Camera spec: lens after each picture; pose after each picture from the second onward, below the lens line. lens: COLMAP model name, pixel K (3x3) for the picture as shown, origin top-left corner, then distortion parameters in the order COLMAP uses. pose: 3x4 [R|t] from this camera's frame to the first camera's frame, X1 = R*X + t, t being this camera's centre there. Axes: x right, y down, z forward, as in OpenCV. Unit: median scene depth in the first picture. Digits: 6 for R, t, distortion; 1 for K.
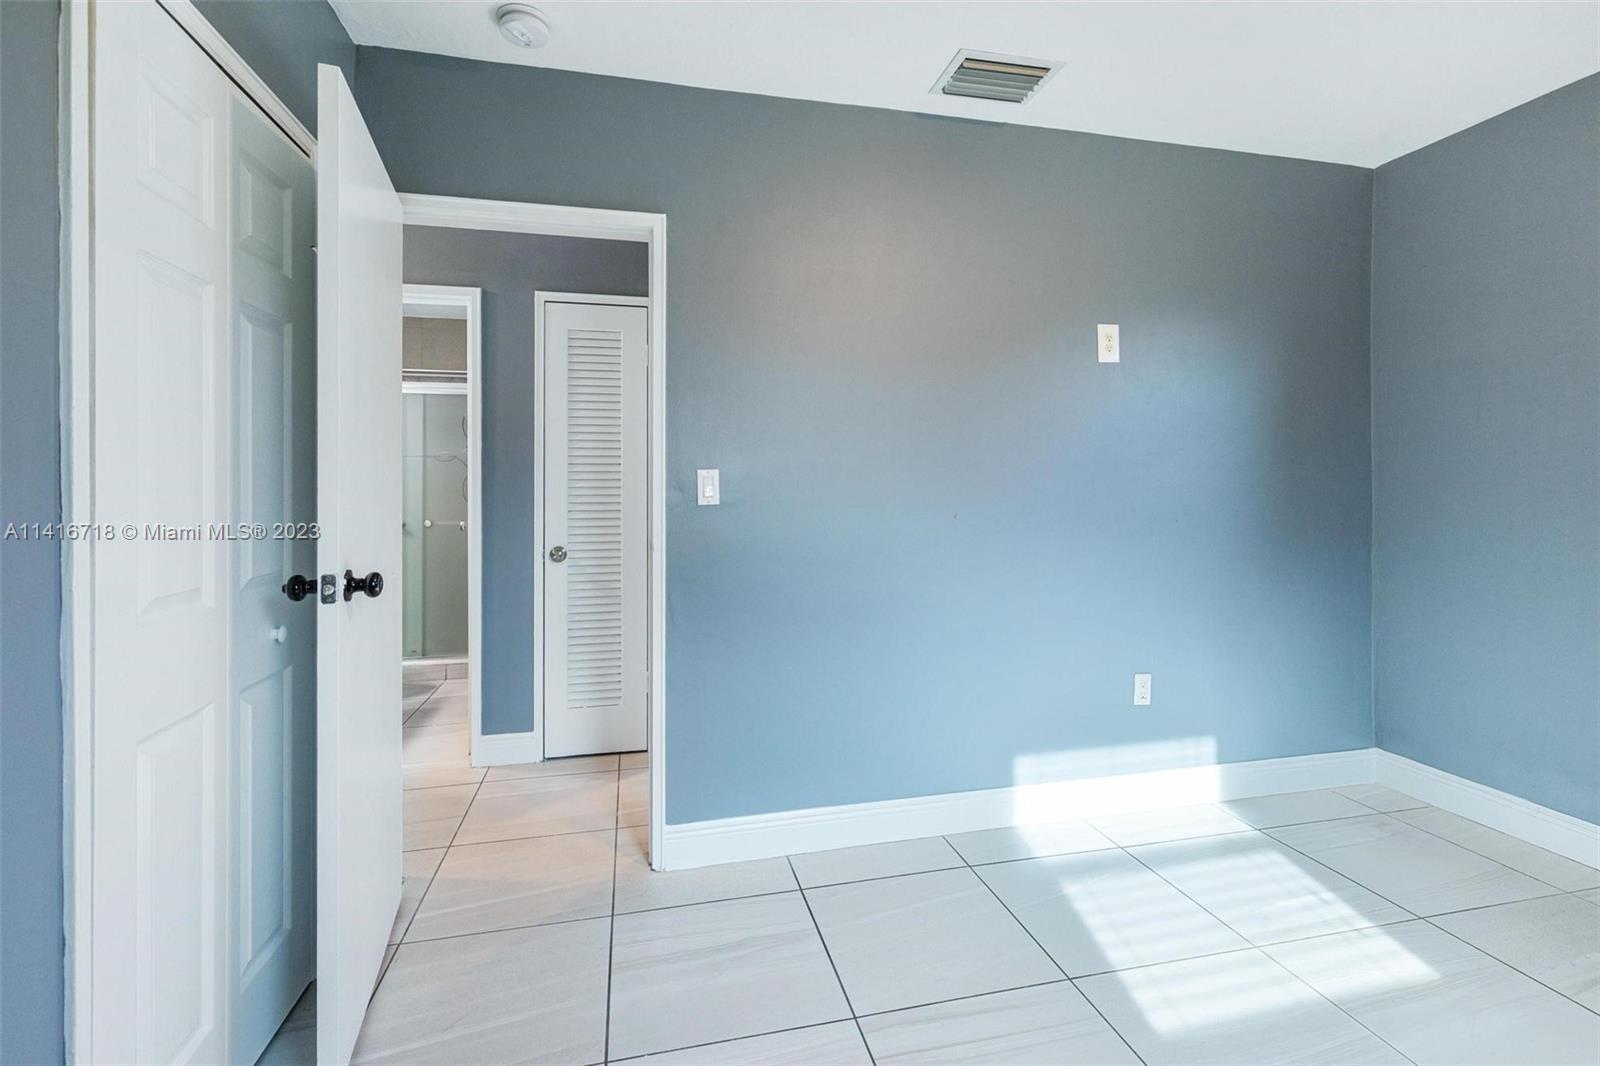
lens RADIAL K [[745.8, 0, 803.9], [0, 745.8, 489.5], [0, 0, 1]] dist [0.002383, 0.000207]
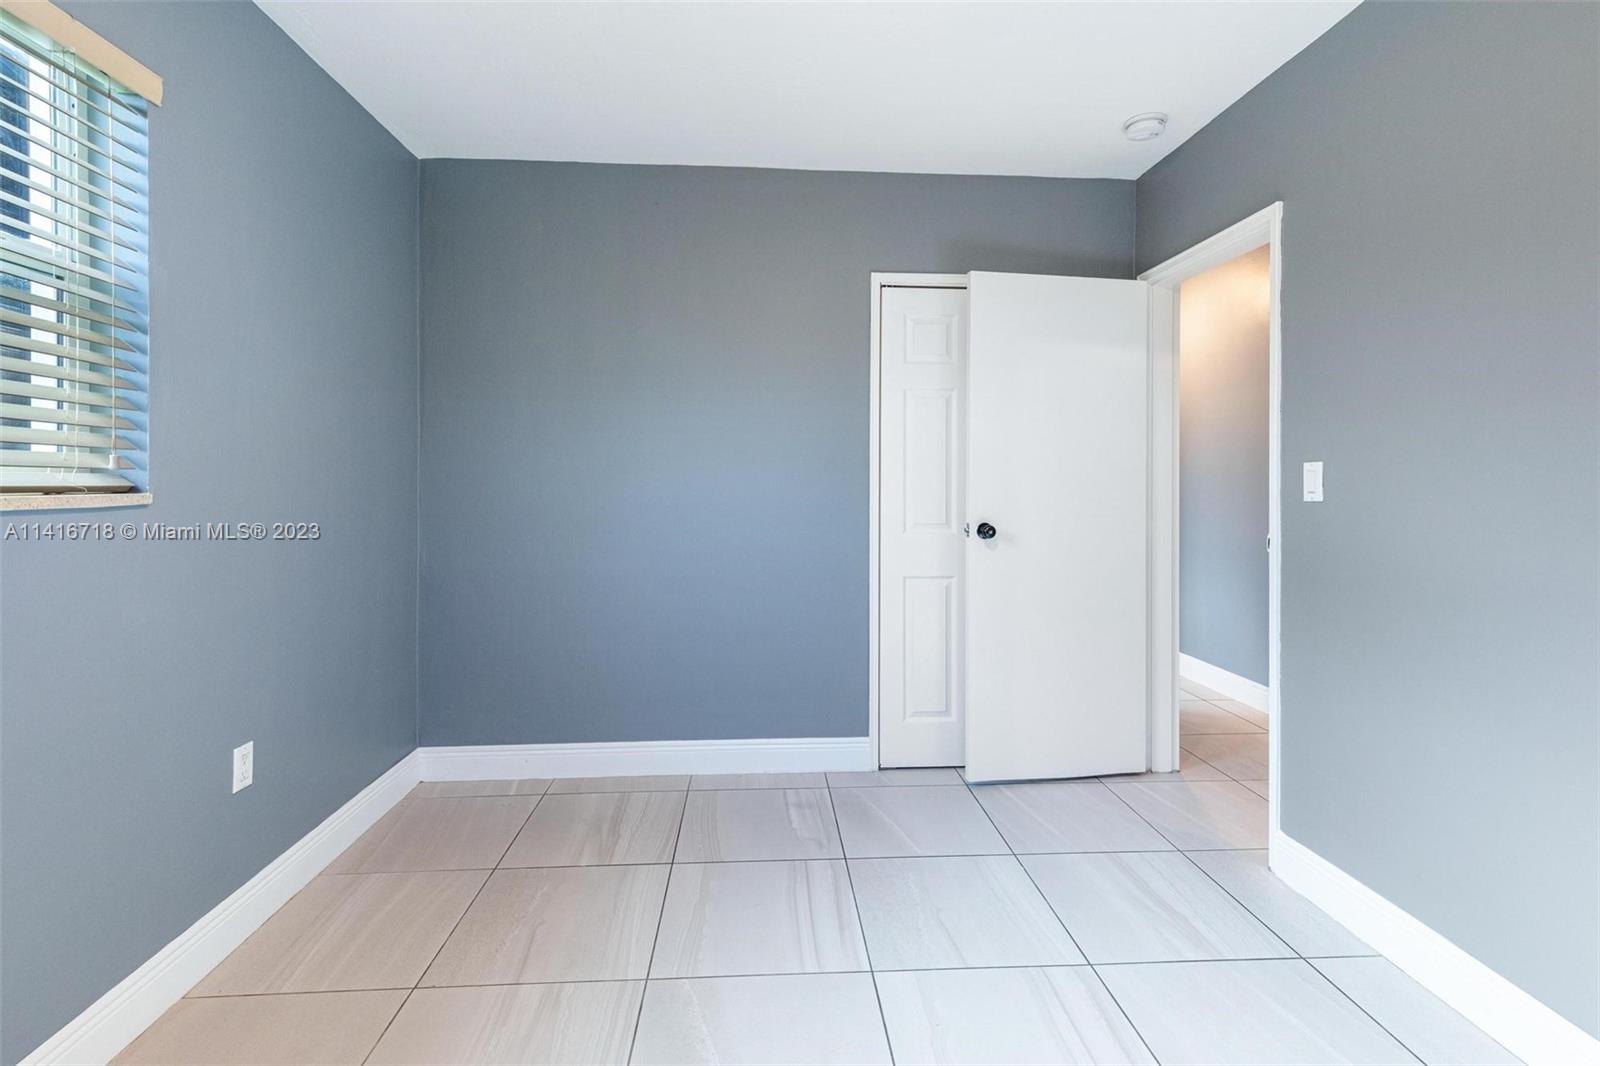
lens RADIAL K [[745.8, 0, 803.9], [0, 745.8, 489.5], [0, 0, 1]] dist [0.002383, 0.000207]
pose [[-0.163305, 0.018094, -0.986410, 1.032279], [-0.007348, 0.999782, 0.019556, -0.008645], [0.986548, 0.010442, -0.163136, 0.646885]]
